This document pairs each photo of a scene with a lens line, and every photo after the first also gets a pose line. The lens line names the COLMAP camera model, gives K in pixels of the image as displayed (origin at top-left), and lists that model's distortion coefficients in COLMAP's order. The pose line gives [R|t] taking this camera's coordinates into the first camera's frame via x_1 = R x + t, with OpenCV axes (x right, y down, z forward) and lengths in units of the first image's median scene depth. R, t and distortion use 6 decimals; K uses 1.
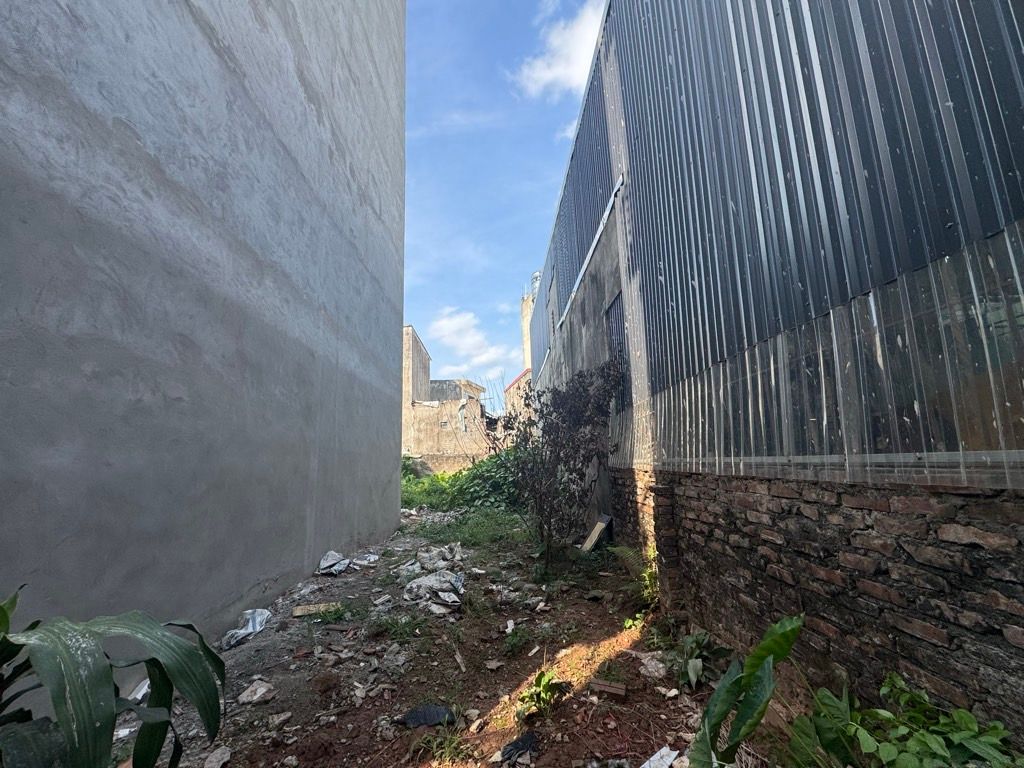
lens RADIAL K [[405.5, 0, 510.6], [0, 405.5, 383.3], [0, 0, 1]] dist [-0.001861, 0.000860]
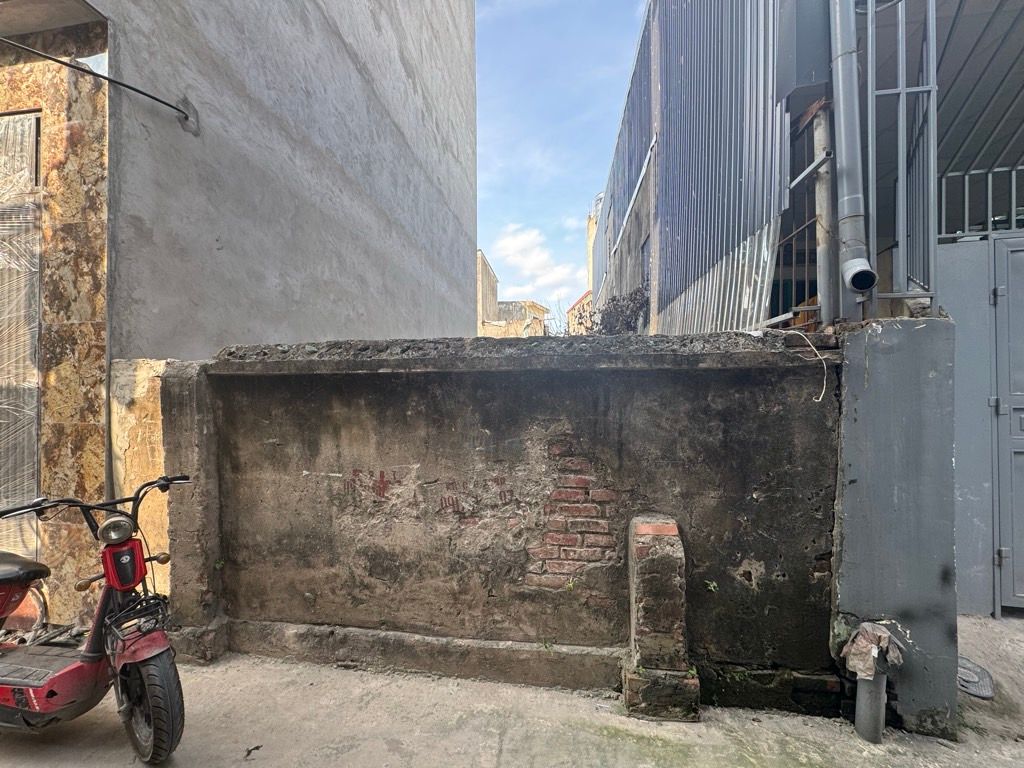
lens RADIAL K [[405.5, 0, 510.6], [0, 405.5, 383.3], [0, 0, 1]] dist [-0.001861, 0.000860]
pose [[0.987268, 0.032656, -0.155676, 0.044556], [-0.002309, 0.981538, 0.191251, -0.002617], [0.159047, -0.188456, 0.969117, -0.339529]]
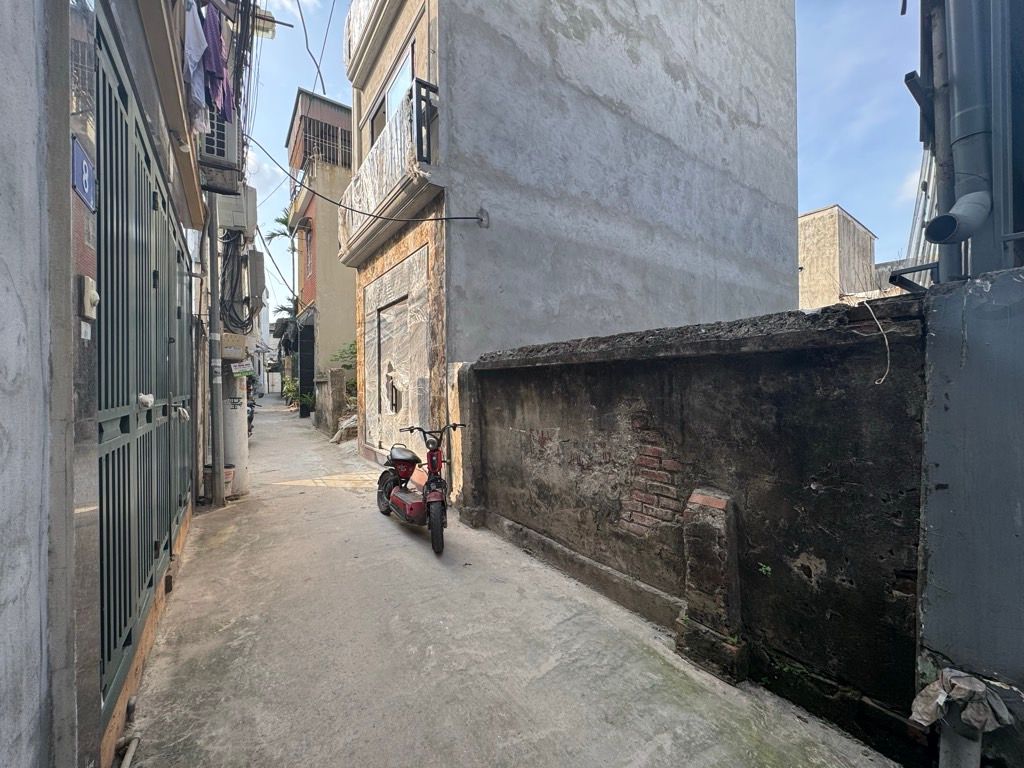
lens RADIAL K [[405.5, 0, 510.6], [0, 405.5, 383.3], [0, 0, 1]] dist [-0.001861, 0.000860]
pose [[0.559592, 0.035418, -0.828011, 0.316901], [0.150356, 0.978168, 0.143456, -0.004262], [0.815016, -0.204773, 0.542049, -0.340975]]
